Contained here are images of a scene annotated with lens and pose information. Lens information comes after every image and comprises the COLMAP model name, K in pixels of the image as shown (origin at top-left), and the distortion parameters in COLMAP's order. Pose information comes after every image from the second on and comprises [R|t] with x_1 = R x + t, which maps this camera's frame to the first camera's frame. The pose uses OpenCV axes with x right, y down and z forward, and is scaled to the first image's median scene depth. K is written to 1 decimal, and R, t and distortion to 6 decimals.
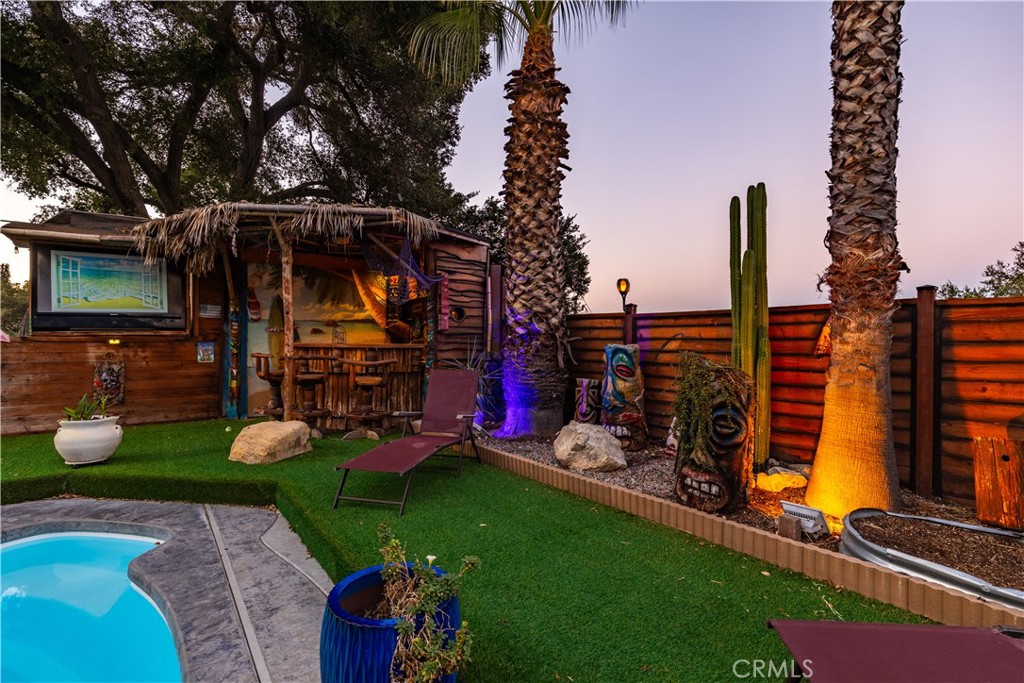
lens RADIAL K [[475.3, 0, 511.3], [0, 475.3, 342.3], [0, 0, 1]] dist [0.010593, -0.000405]
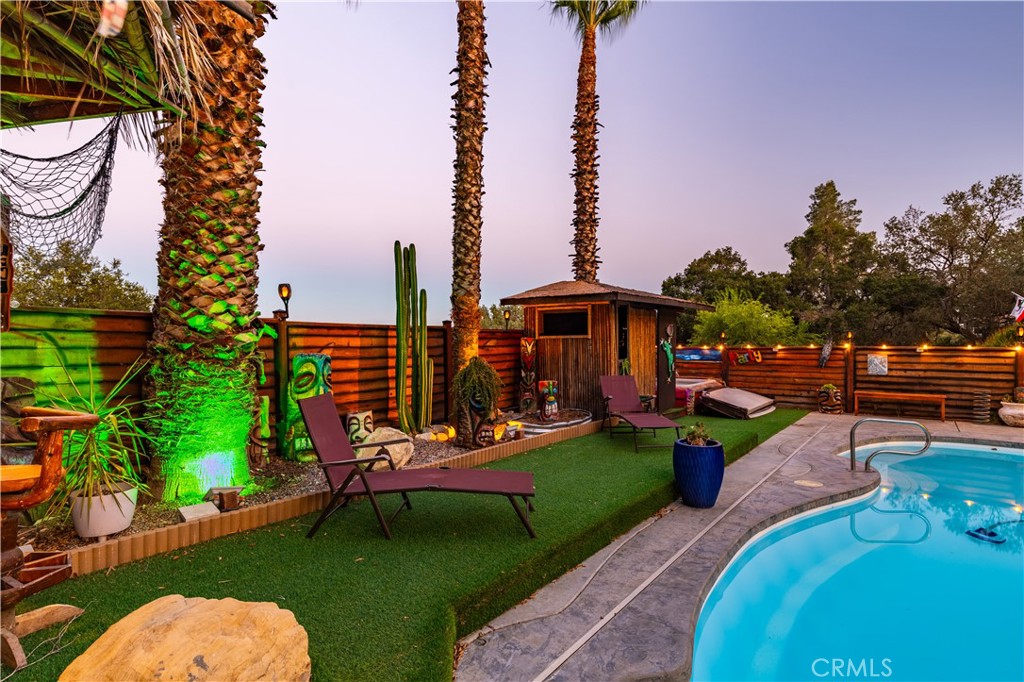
lens RADIAL K [[504.2, 0, 509.3], [0, 504.2, 341.6], [0, 0, 1]] dist [-0.001251, -0.000643]
pose [[-0.239415, -0.001727, 0.970916, -0.669584], [0.001137, 0.999997, 0.002059, -0.016510], [-0.970917, 0.001597, -0.239412, 0.655994]]
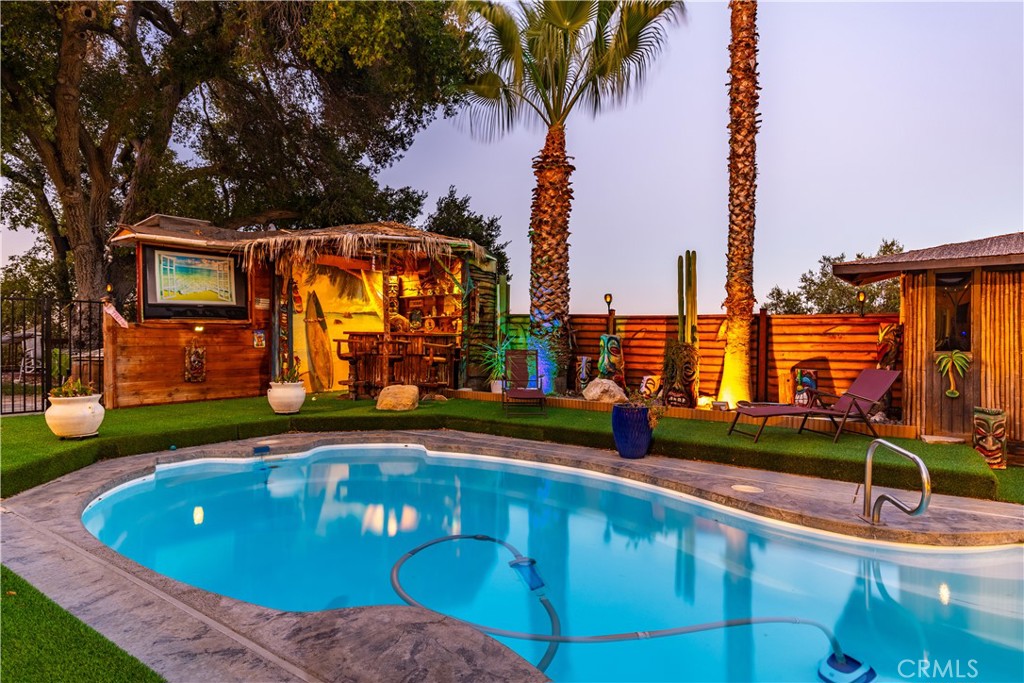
lens RADIAL K [[577.5, 0, 518.4], [0, 577.5, 340.4], [0, 0, 1]] dist [0.016051, -0.000963]
pose [[0.949367, 0.005982, 0.314113, -0.537008], [-0.008744, 0.999935, 0.007383, 0.010055], [-0.314049, -0.009756, 0.949357, -0.608562]]
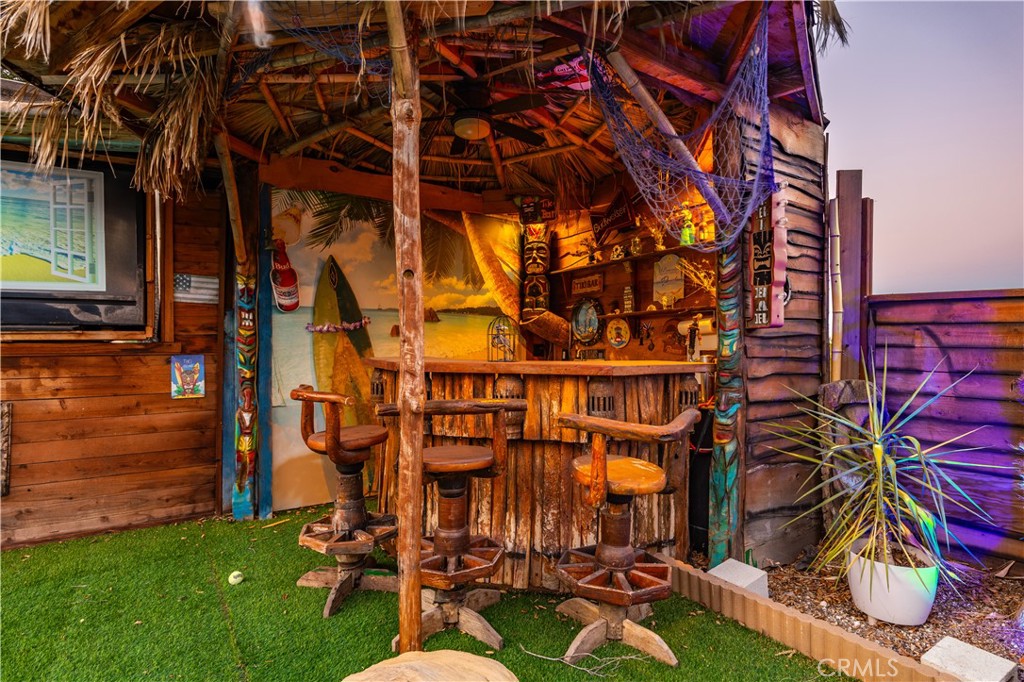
lens RADIAL K [[541.0, 0, 509.2], [0, 541.0, 343.9], [0, 0, 1]] dist [0.001056, 0.000797]
pose [[0.997862, -0.001821, -0.065336, -0.318722], [0.002021, 0.999993, 0.003003, -0.013372], [0.065330, -0.003128, 0.997859, 0.538962]]
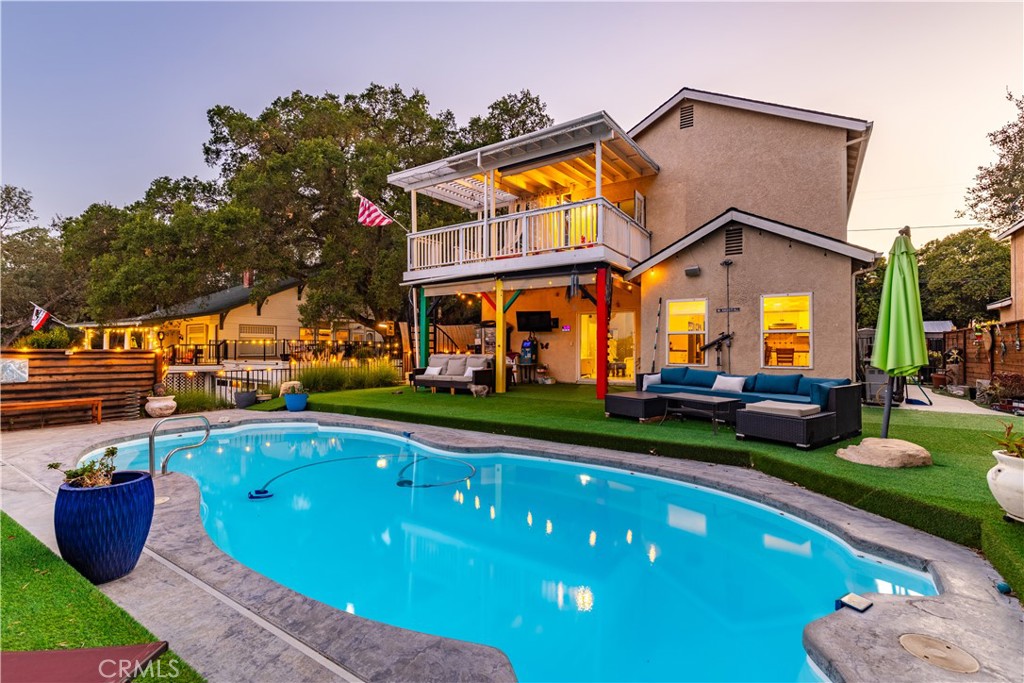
lens RADIAL K [[458.6, 0, 516.2], [0, 458.6, 344.2], [0, 0, 1]] dist [0.003314, 0.000312]
pose [[-0.941065, -0.007414, -0.338145, -0.265756], [-0.002147, 0.999871, -0.015949, 0.006094], [0.338220, -0.014283, -0.940959, 0.757123]]
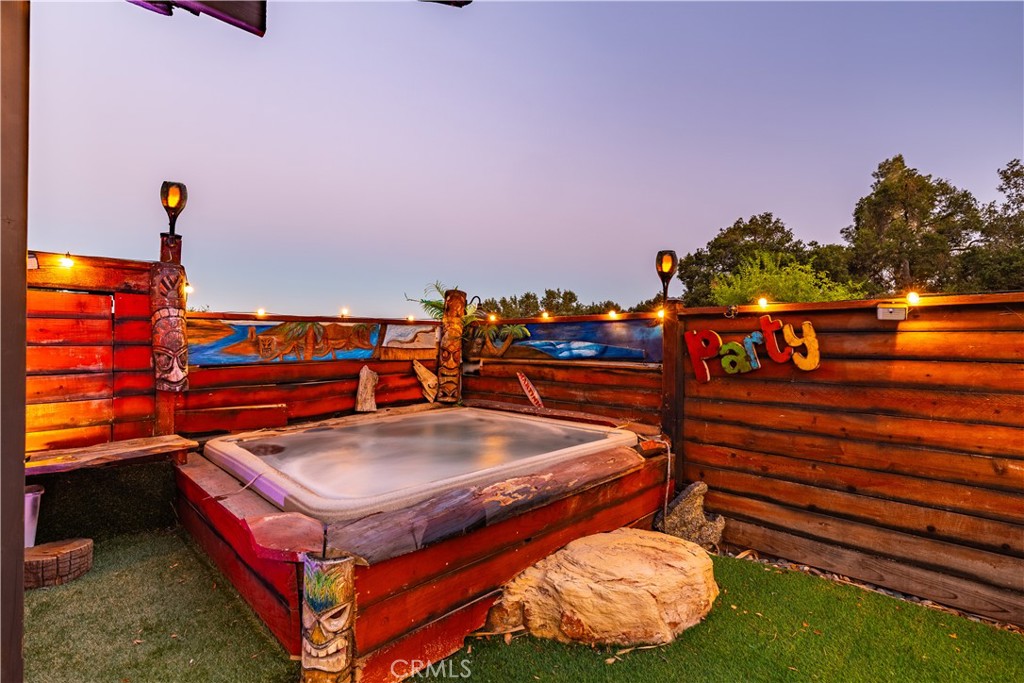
lens RADIAL K [[475.5, 0, 512.0], [0, 475.5, 341.5], [0, 0, 1]] dist [0.002210, 0.000342]
pose [[-0.144074, -0.004589, 0.989556, 0.467902], [-0.007787, 0.999964, 0.003503, 0.036520], [-0.989536, -0.007201, -0.144105, -0.306150]]
